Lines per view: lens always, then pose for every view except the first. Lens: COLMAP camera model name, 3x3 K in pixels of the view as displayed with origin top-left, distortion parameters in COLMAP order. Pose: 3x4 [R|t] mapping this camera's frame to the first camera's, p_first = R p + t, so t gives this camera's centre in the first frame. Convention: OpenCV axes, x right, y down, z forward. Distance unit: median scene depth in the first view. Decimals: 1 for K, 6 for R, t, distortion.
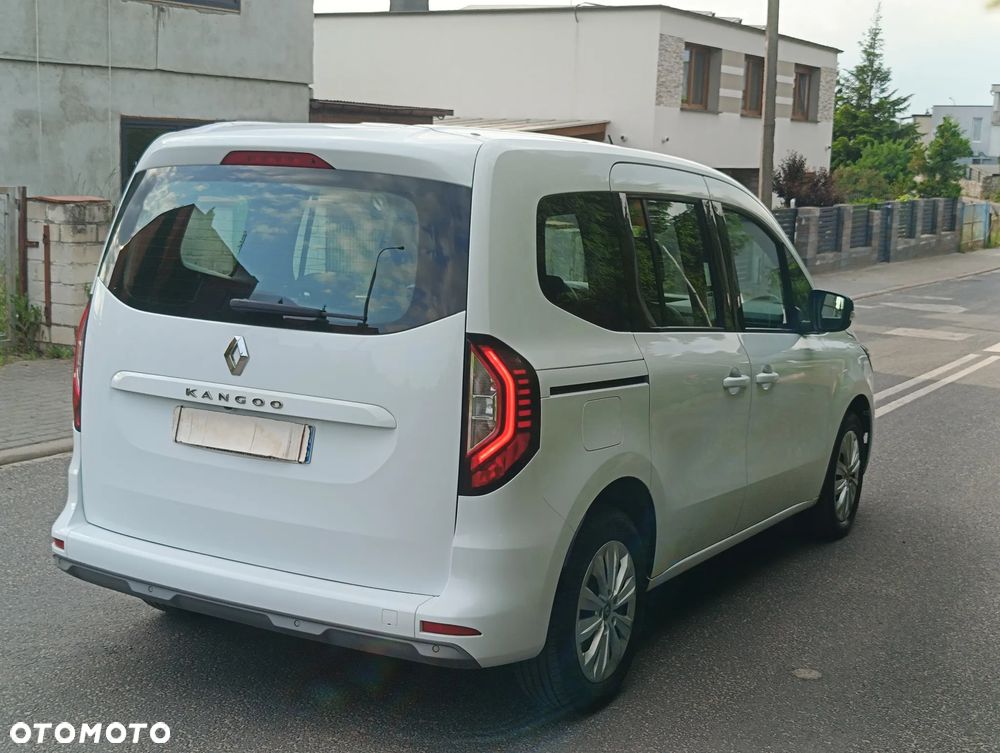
lens RADIAL K [[1358.6, 0, 500.0], [0, 1358.6, 376.5], [0, 0, 1]] dist [0.154741, -0.730904]
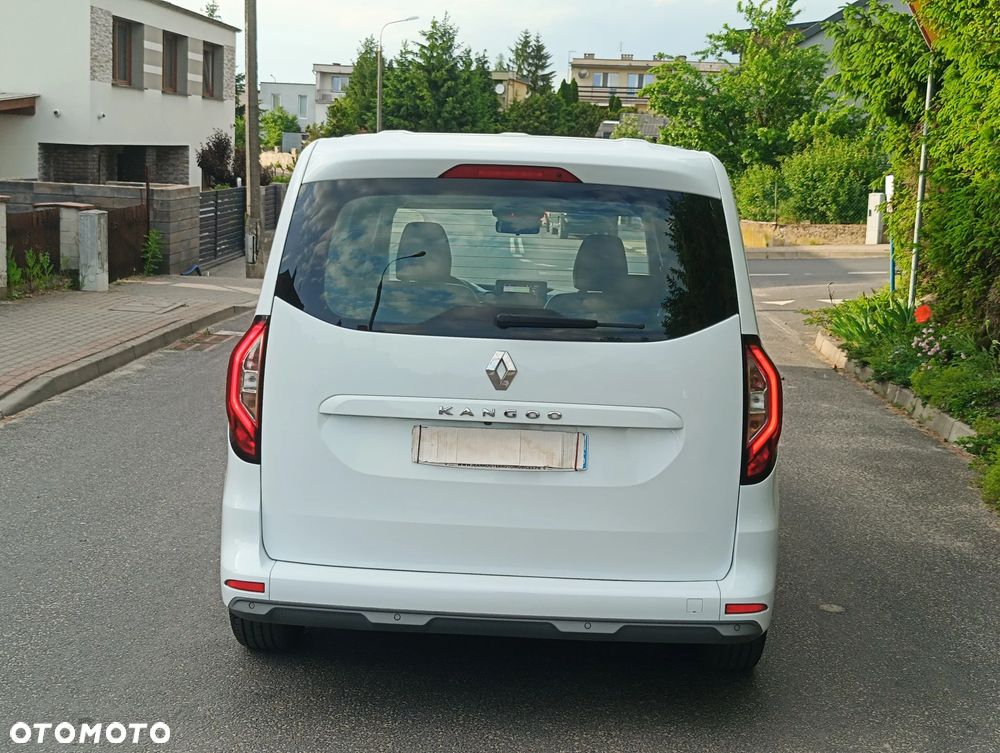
lens RADIAL K [[1355.5, 0, 507.1], [0, 1355.5, 394.6], [0, 0, 1]] dist [0.143931, -0.672919]
pose [[0.883333, -0.075930, 0.462555, -0.625724], [0.061192, 0.997028, 0.046808, -0.042157], [-0.464734, -0.013042, 0.885354, 0.116199]]
